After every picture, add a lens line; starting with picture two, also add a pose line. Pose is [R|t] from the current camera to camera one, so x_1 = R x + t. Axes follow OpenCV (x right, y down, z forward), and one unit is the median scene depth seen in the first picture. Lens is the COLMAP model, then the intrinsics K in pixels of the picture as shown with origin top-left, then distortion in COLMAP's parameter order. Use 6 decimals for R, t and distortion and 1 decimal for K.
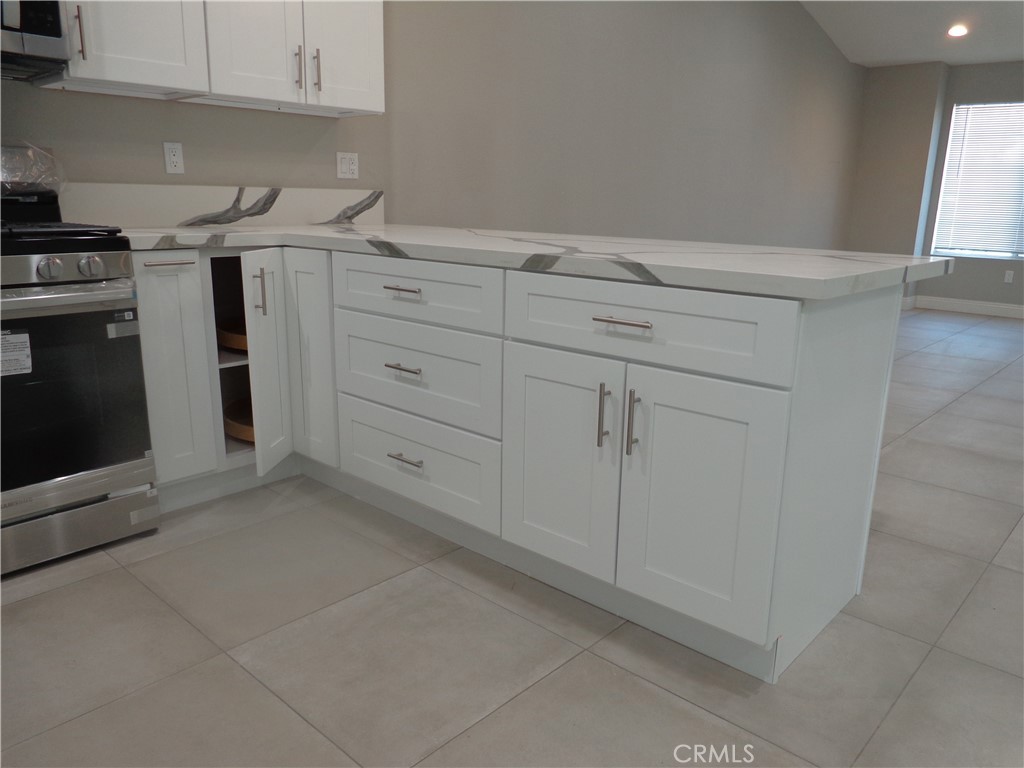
lens RADIAL K [[757.7, 0, 506.3], [0, 757.7, 380.7], [0, 0, 1]] dist [-0.008943, 0.007119]
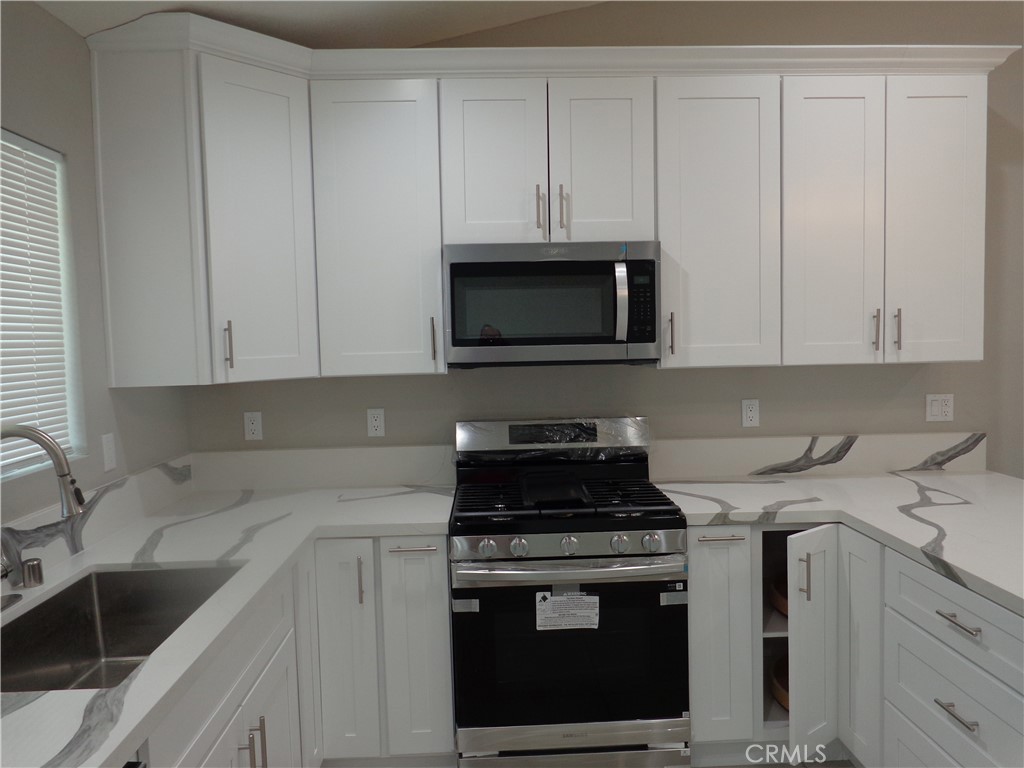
lens RADIAL K [[757.7, 0, 509.3], [0, 757.7, 384.9], [0, 0, 1]] dist [-0.008943, 0.007119]
pose [[0.707472, 0.011483, -0.706648, 0.081754], [-0.132145, 0.984384, -0.116302, -0.169254], [0.694277, 0.175661, 0.697942, 0.001959]]
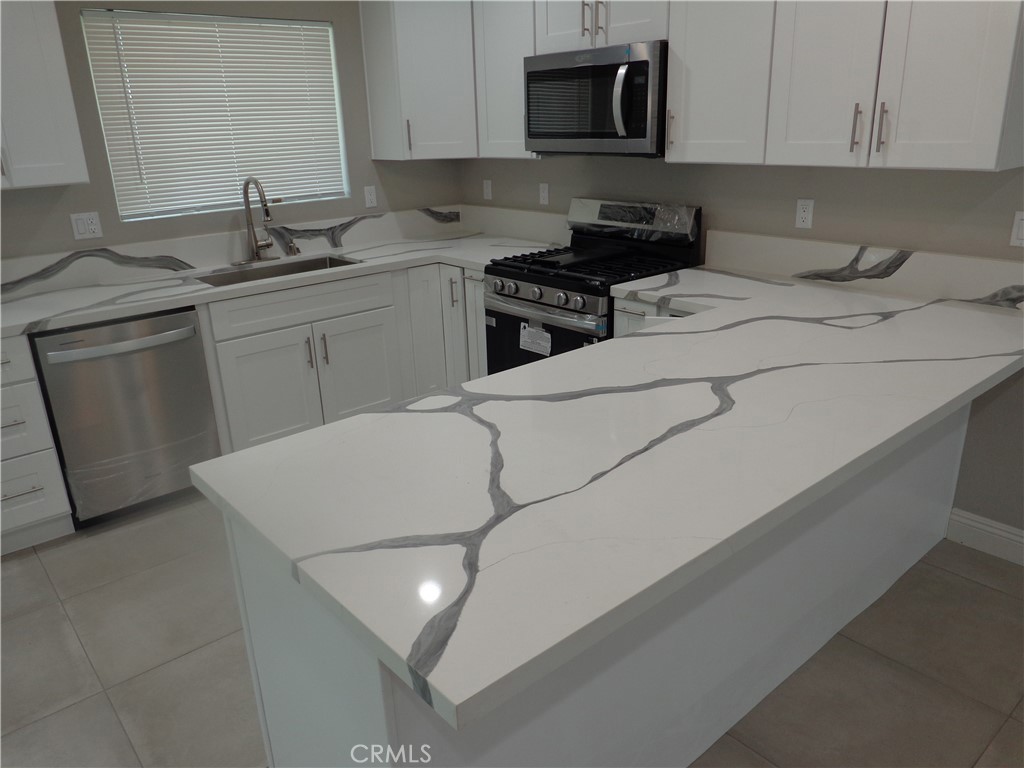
lens RADIAL K [[757.7, 0, 506.2], [0, 757.7, 375.2], [0, 0, 1]] dist [-0.008943, 0.007119]
pose [[-0.108921, 0.304946, -0.946121, 0.689678], [-0.206465, 0.924087, 0.321613, -0.352140], [0.972373, 0.230371, -0.037692, 0.715338]]
